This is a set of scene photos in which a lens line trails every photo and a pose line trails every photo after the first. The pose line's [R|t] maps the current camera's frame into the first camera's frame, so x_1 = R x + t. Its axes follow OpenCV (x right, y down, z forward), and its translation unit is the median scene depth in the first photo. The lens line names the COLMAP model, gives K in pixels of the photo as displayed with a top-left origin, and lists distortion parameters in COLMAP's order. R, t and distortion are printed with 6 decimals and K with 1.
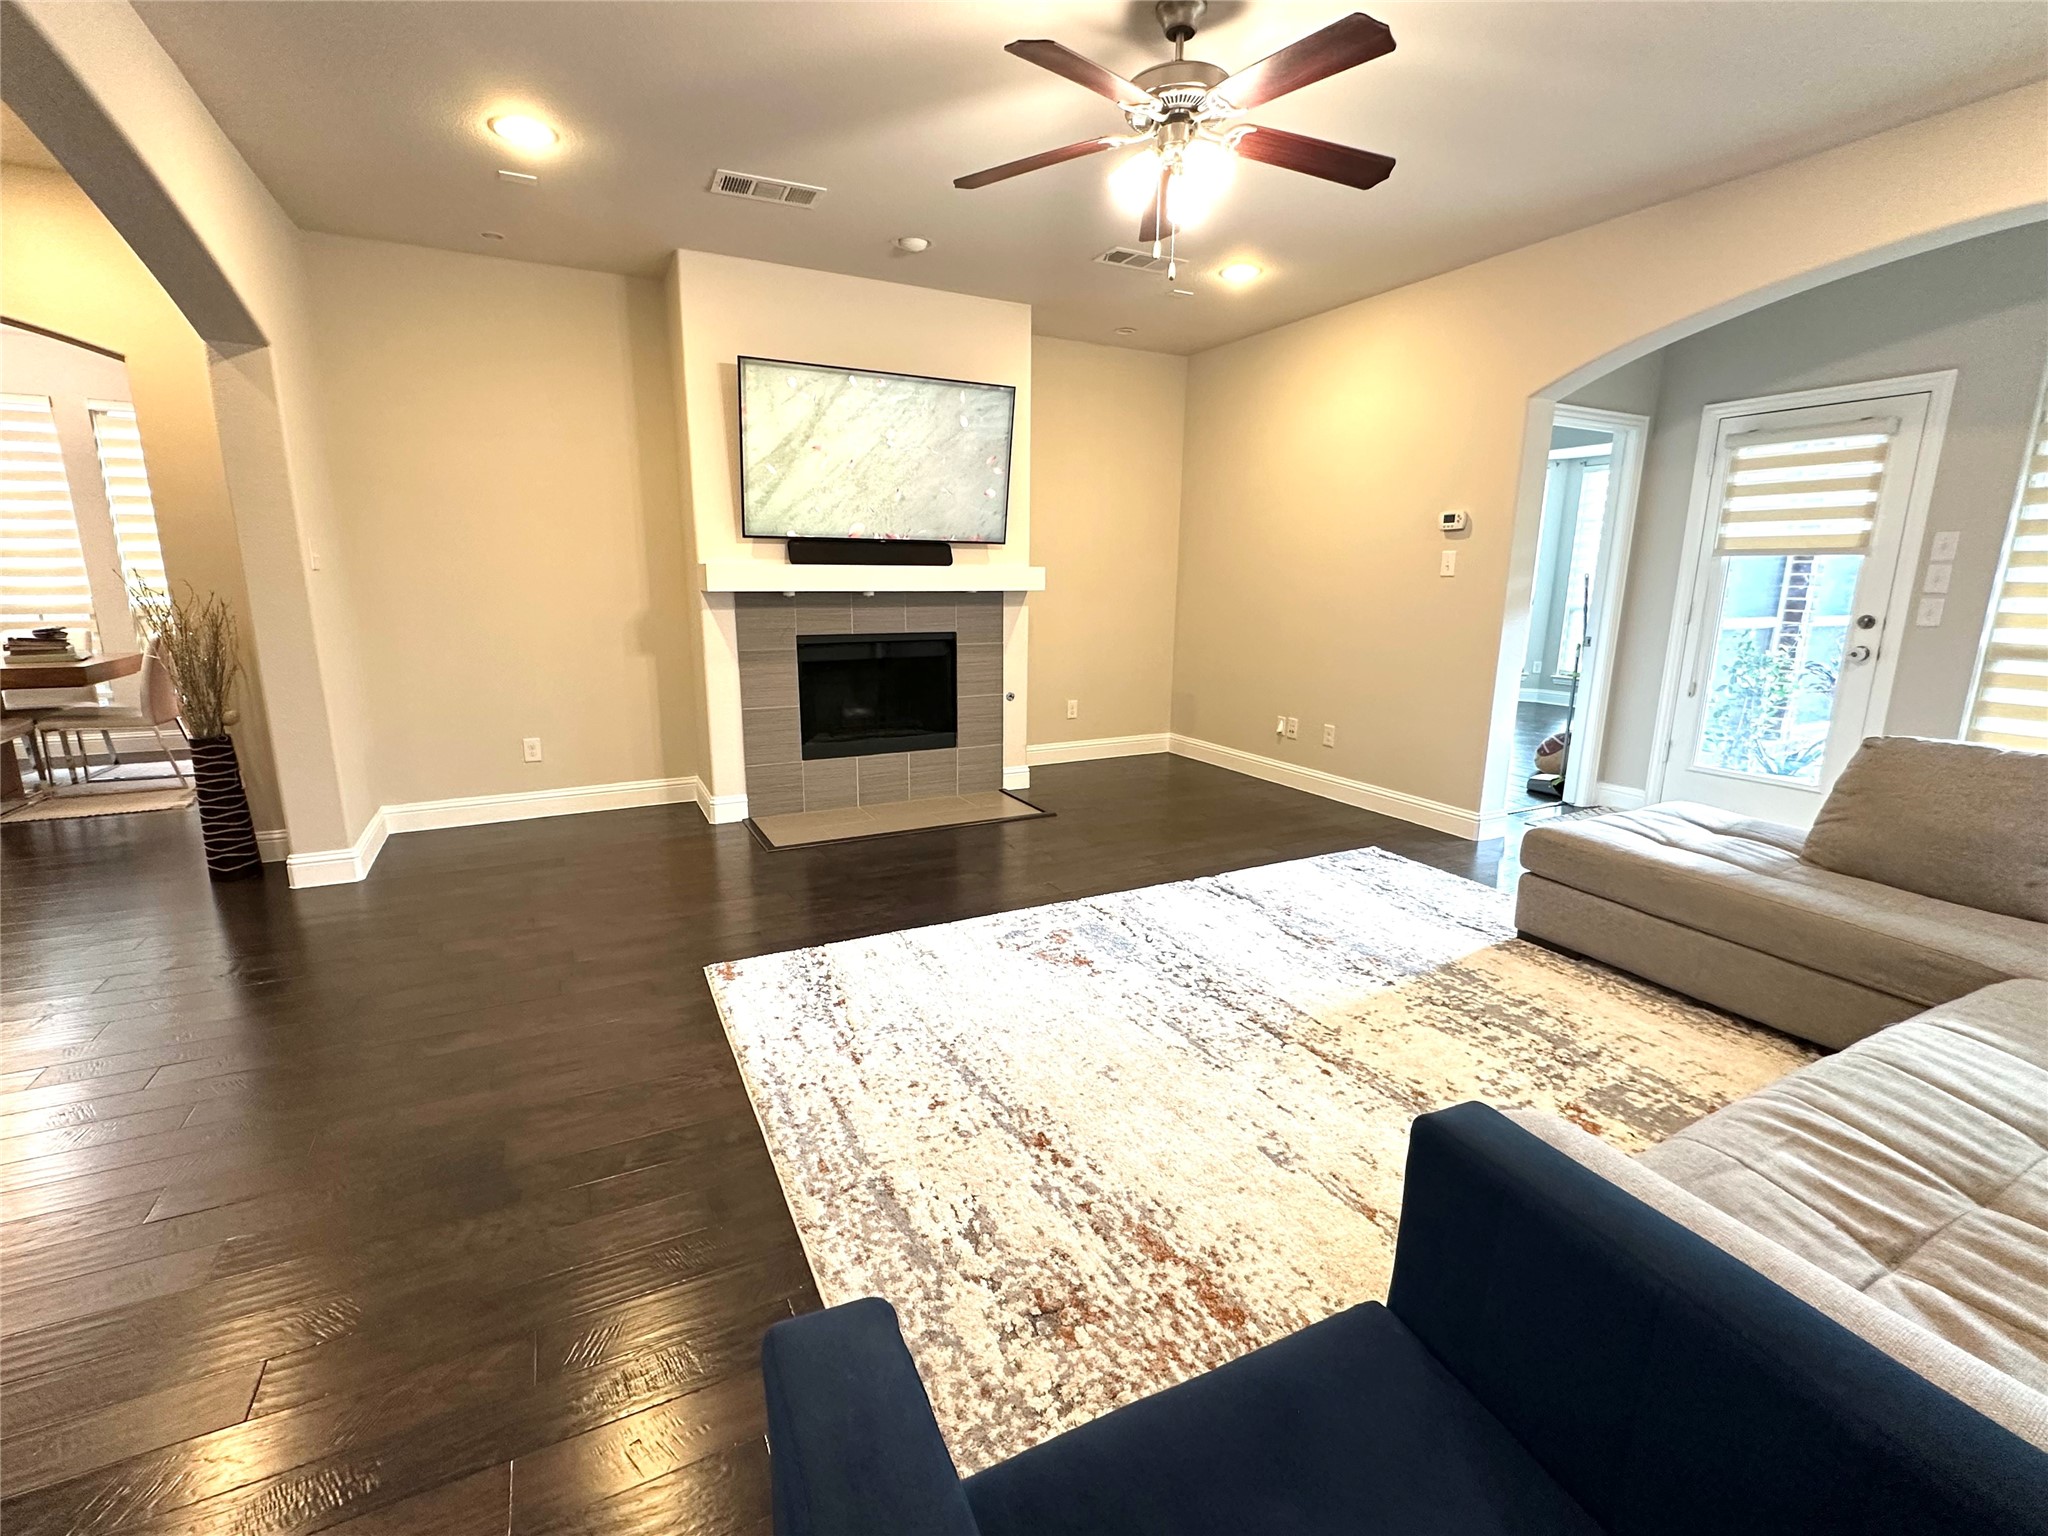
lens RADIAL K [[908.9, 0, 1024.3], [0, 908.9, 767.5], [0, 0, 1]] dist [-0.001541, -0.000050]
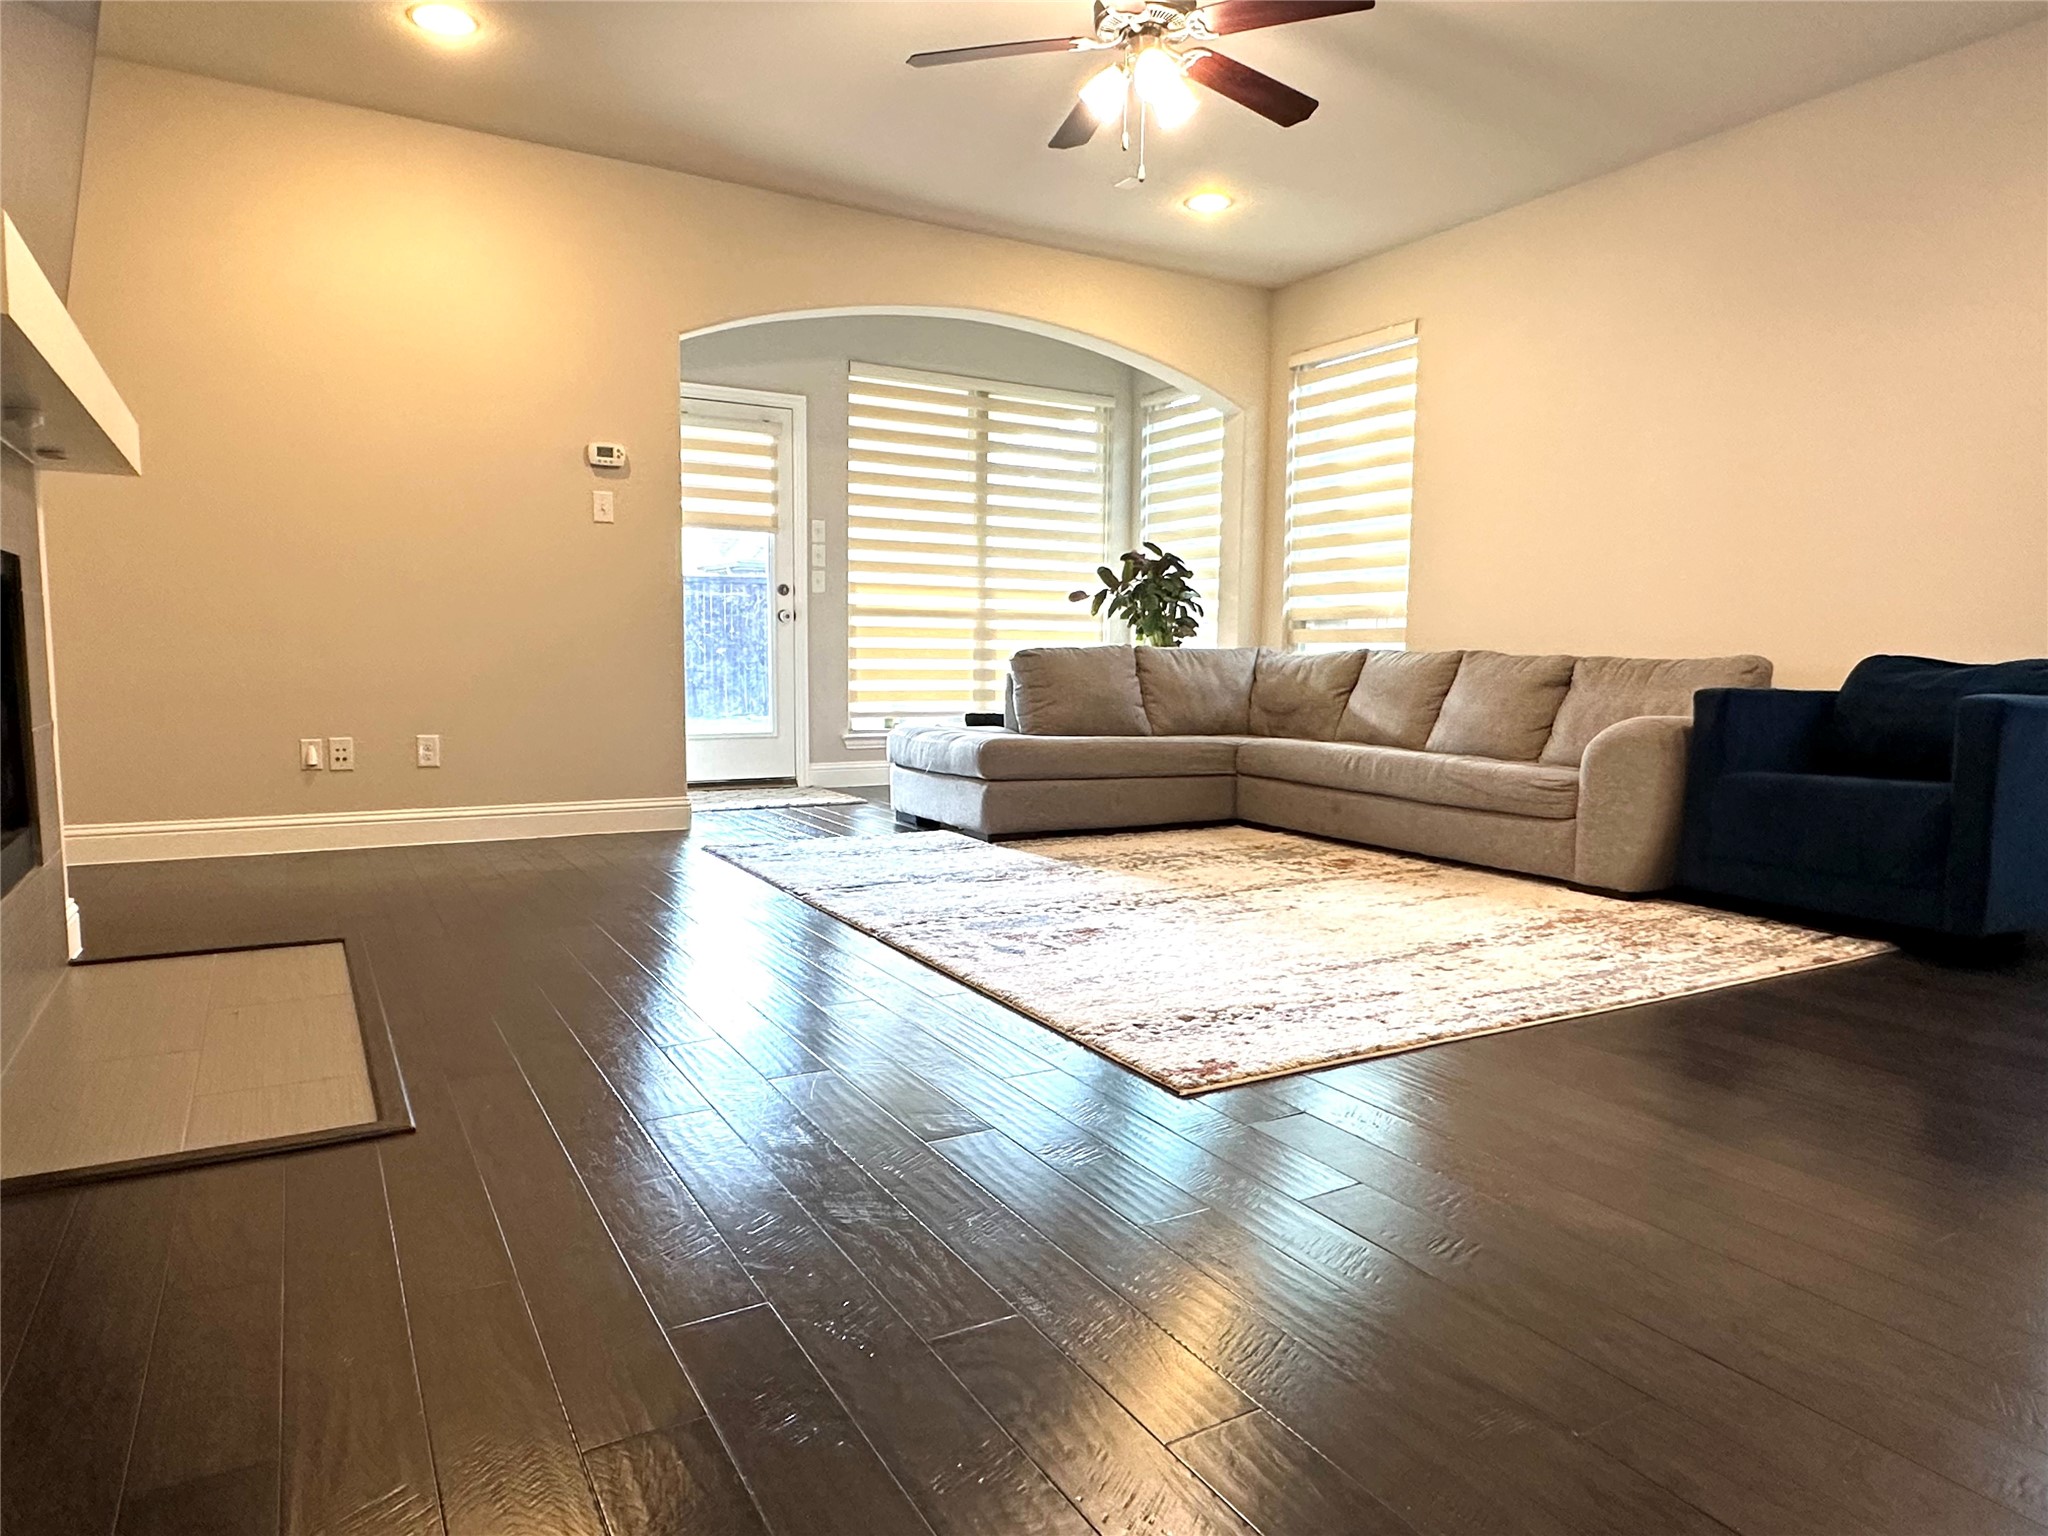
lens RADIAL K [[1257.9, 0, 1021.5], [0, 1257.9, 771.8], [0, 0, 1]] dist [-0.026217, -0.000719]
pose [[-0.047140, -0.102400, 0.993626, -0.778773], [0.200150, 0.973590, 0.109830, -0.045149], [-0.978631, 0.204052, -0.025400, 0.792835]]
